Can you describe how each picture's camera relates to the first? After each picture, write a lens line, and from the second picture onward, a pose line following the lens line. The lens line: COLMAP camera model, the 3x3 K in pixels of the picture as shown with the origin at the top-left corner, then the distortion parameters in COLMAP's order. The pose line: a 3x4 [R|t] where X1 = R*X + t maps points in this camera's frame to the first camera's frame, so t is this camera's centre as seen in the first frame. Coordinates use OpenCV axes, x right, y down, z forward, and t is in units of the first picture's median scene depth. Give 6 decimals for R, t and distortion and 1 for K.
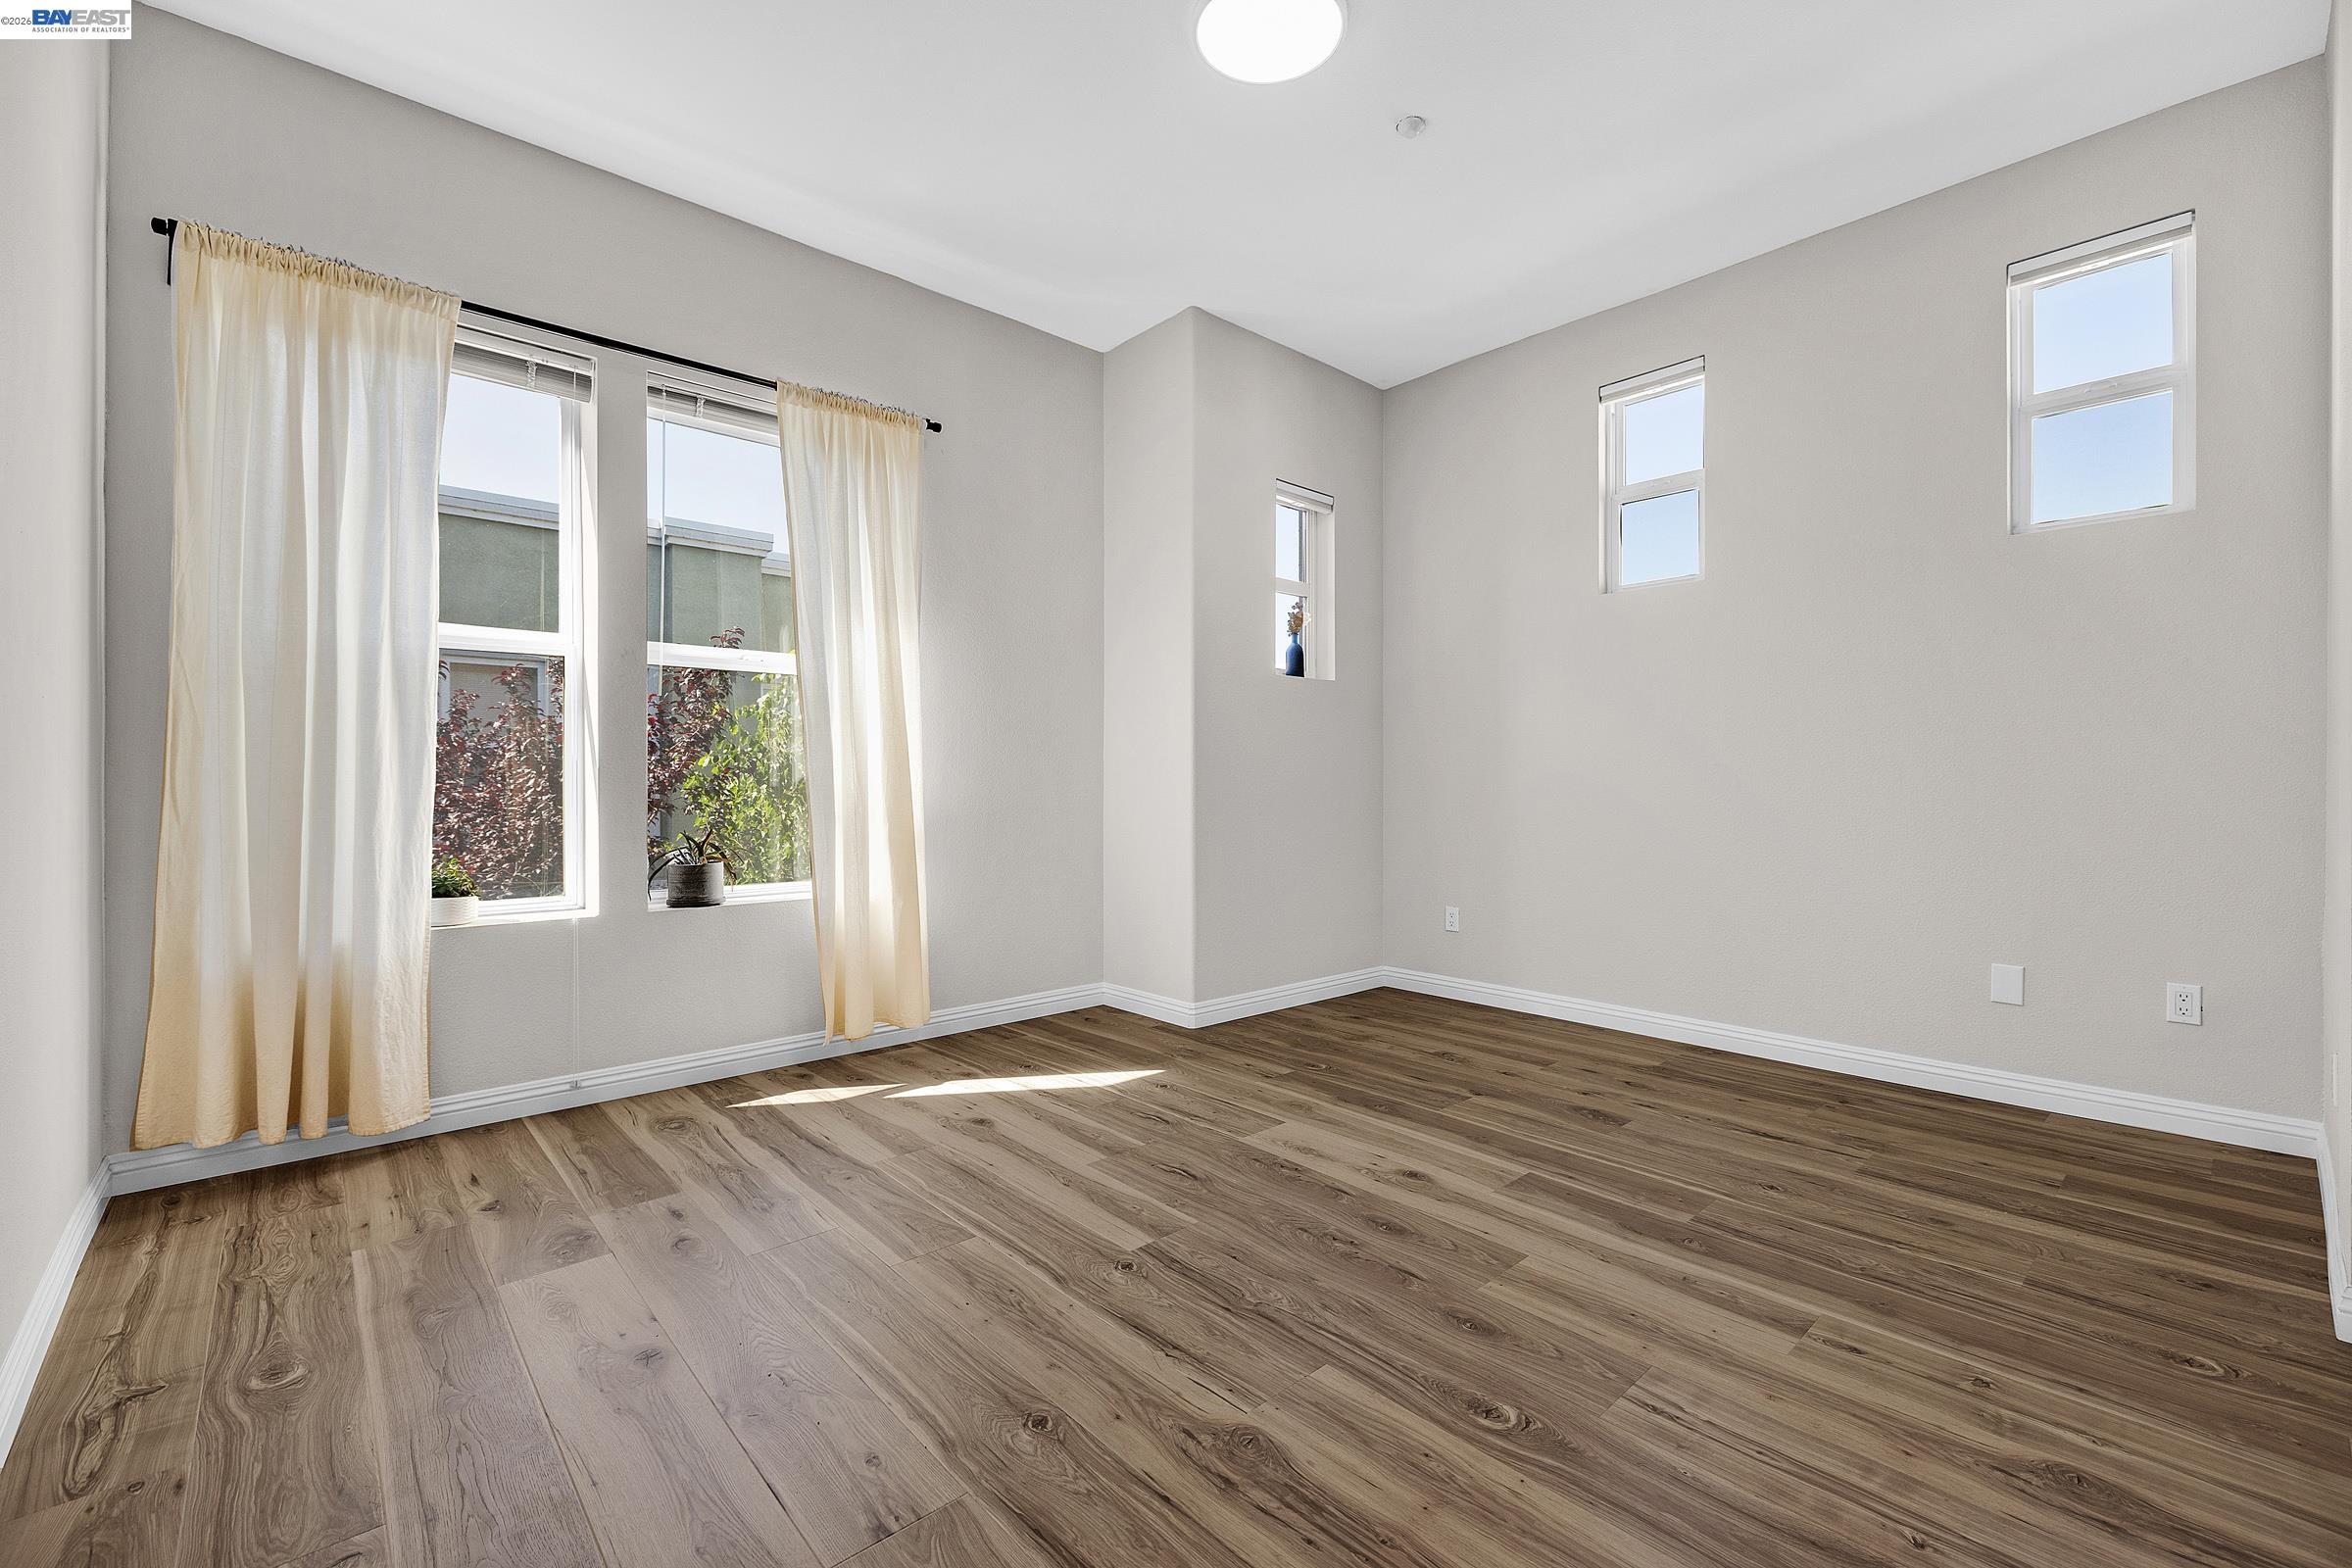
lens RADIAL K [[983.6, 0, 1170.1], [0, 983.6, 788.3], [0, 0, 1]] dist [-0.001874, -0.000016]
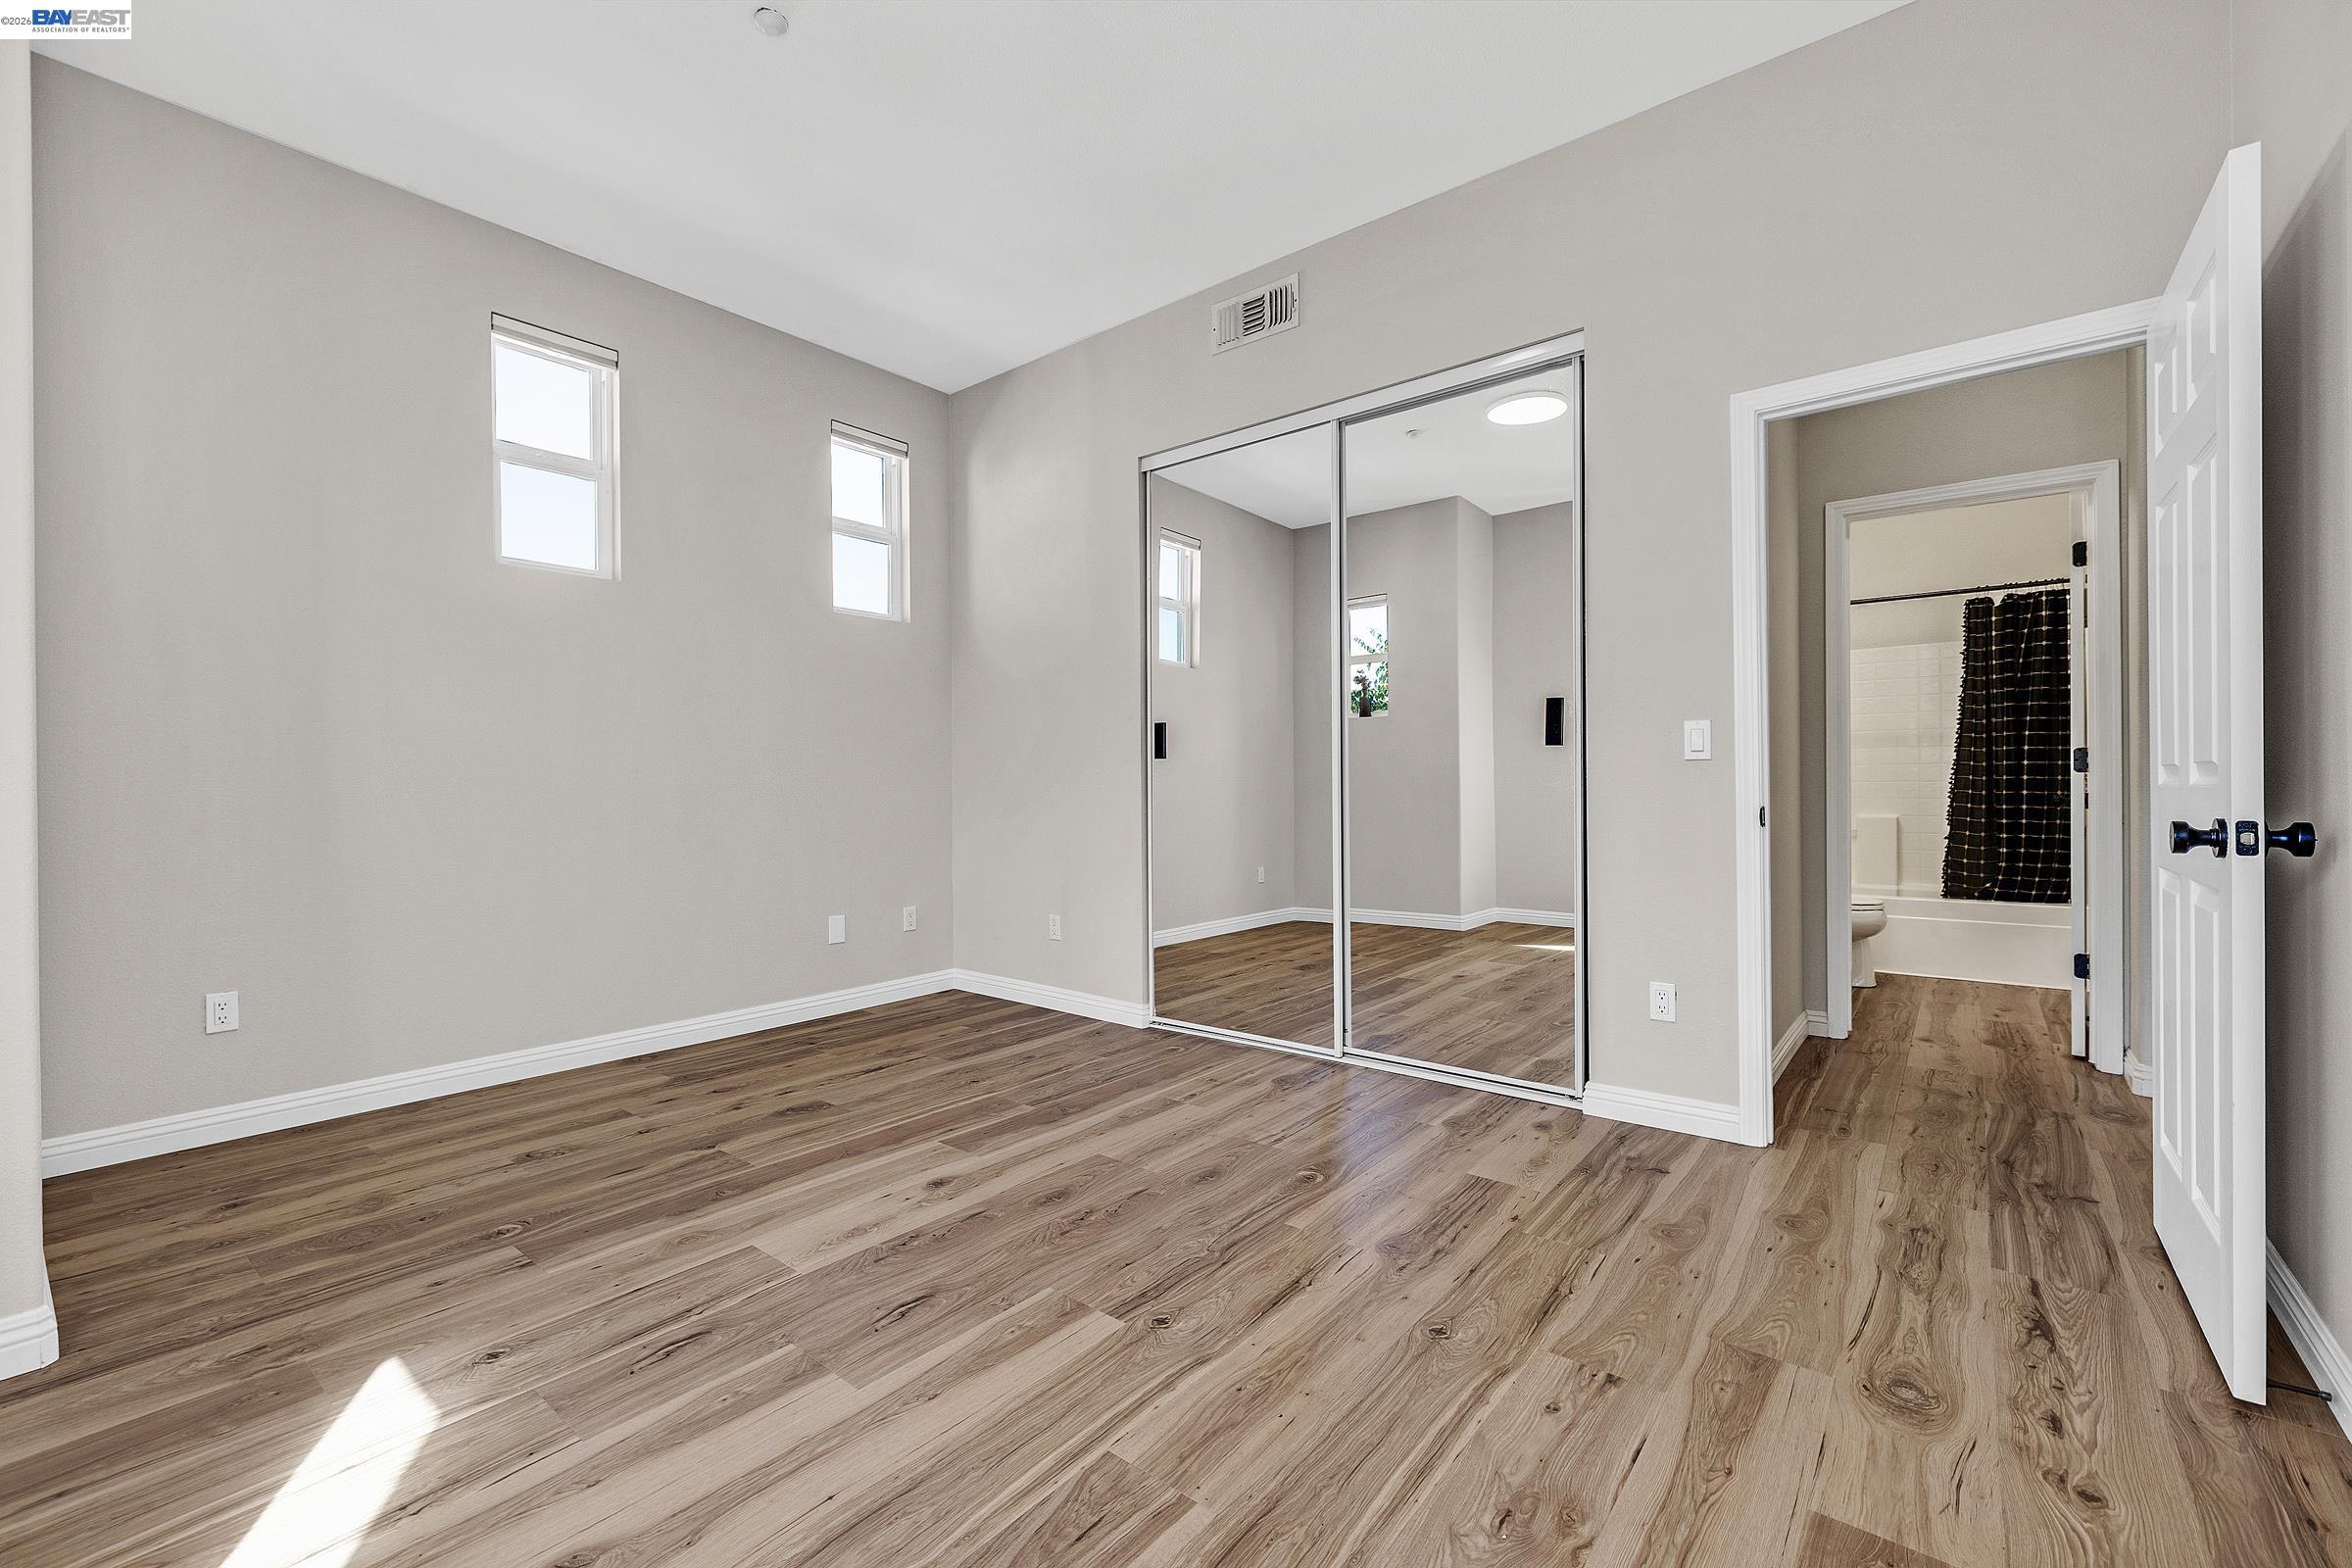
lens RADIAL K [[983.6, 0, 1170.1], [0, 983.6, 788.3], [0, 0, 1]] dist [-0.001874, -0.000016]
pose [[-0.158378, -0.001769, 0.987377, -0.746126], [0.016082, 0.999861, 0.004371, -0.001676], [-0.987248, 0.016572, -0.158328, 0.906094]]
